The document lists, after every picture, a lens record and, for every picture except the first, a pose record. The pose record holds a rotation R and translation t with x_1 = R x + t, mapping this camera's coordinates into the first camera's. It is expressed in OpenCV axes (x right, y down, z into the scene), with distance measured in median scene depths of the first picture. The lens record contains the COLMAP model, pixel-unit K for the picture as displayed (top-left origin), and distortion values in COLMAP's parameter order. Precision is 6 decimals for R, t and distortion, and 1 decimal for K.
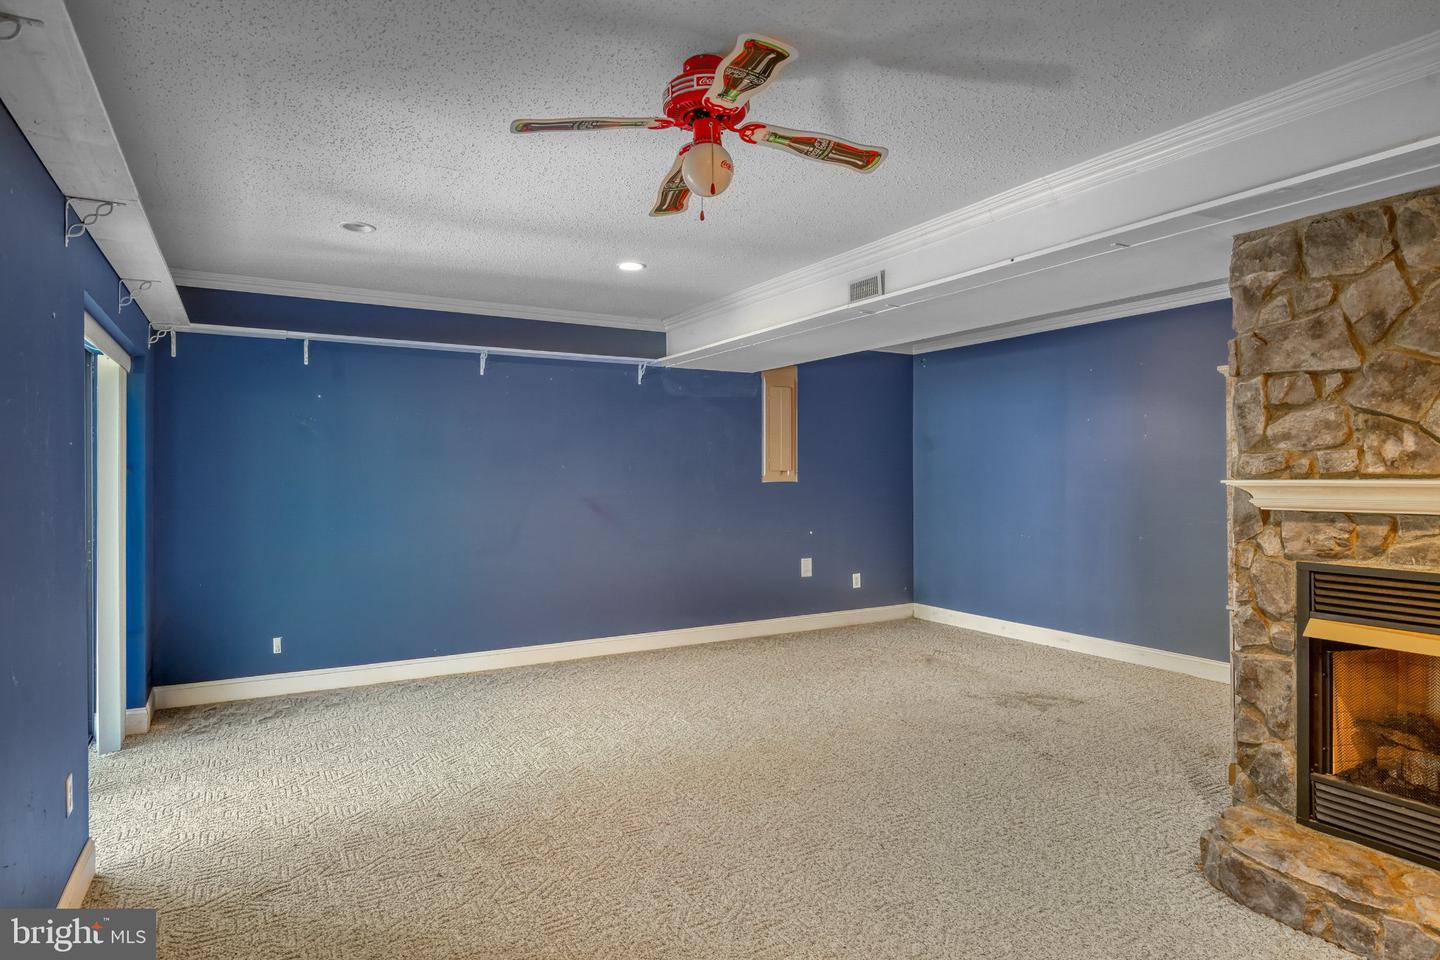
lens RADIAL K [[802.4, 0, 720.0], [0, 802.4, 480.0], [0, 0, 1]] dist [0.000604, -0.000221]
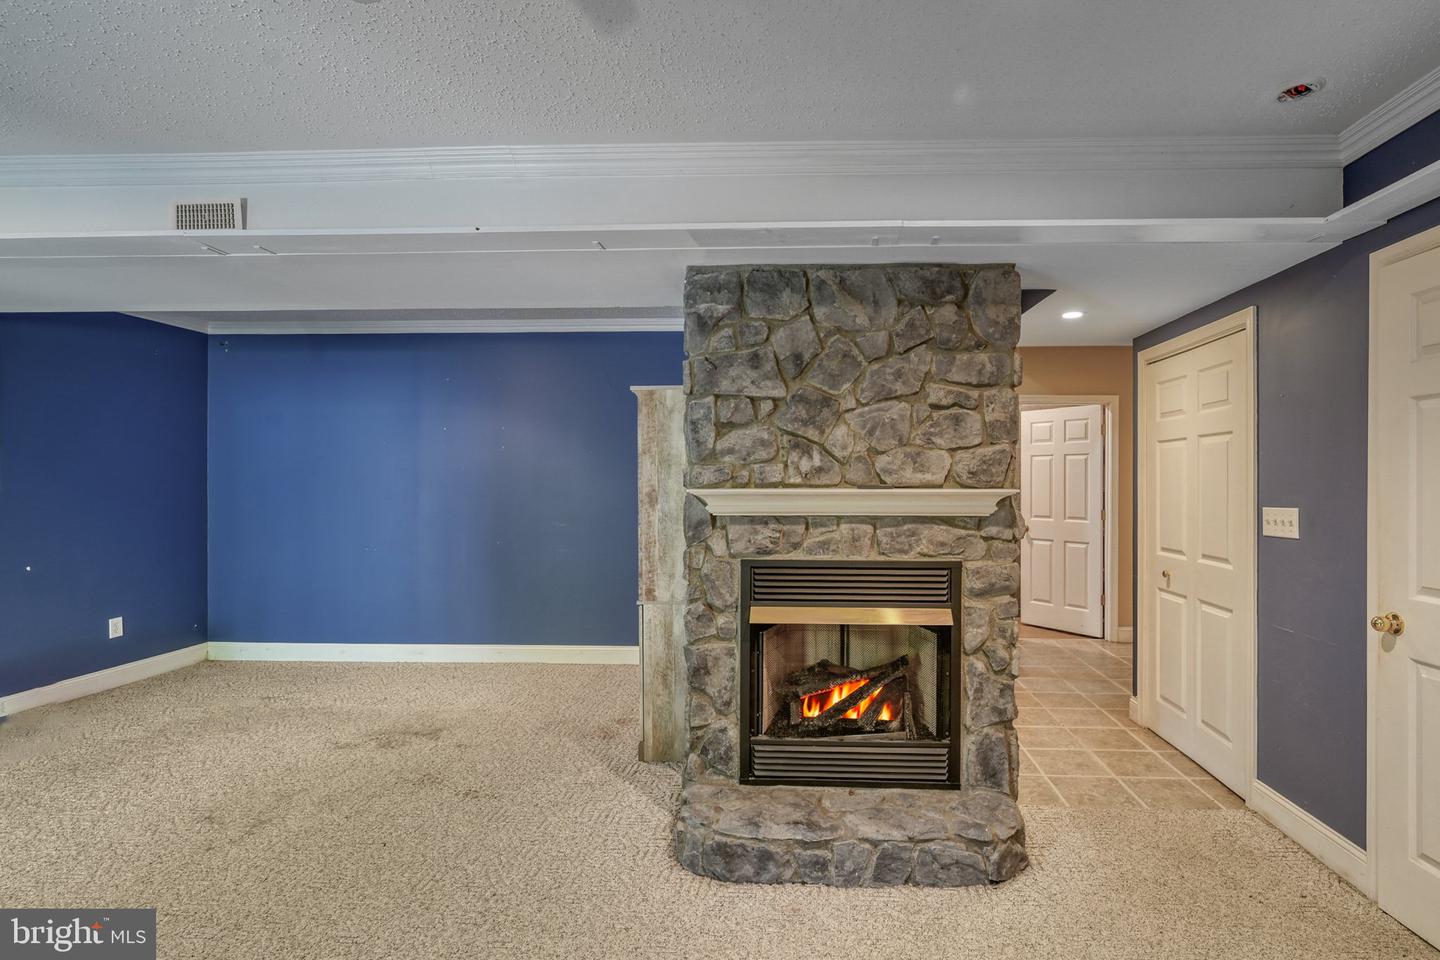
lens RADIAL K [[660.5, 0, 719.6], [0, 660.5, 485.3], [0, 0, 1]] dist [-0.000141, -0.000036]
pose [[0.537420, 0.000302, 0.843315, -0.102877], [0.003173, 0.999992, -0.002381, -0.003142], [-0.843309, 0.003956, 0.537415, 0.515599]]
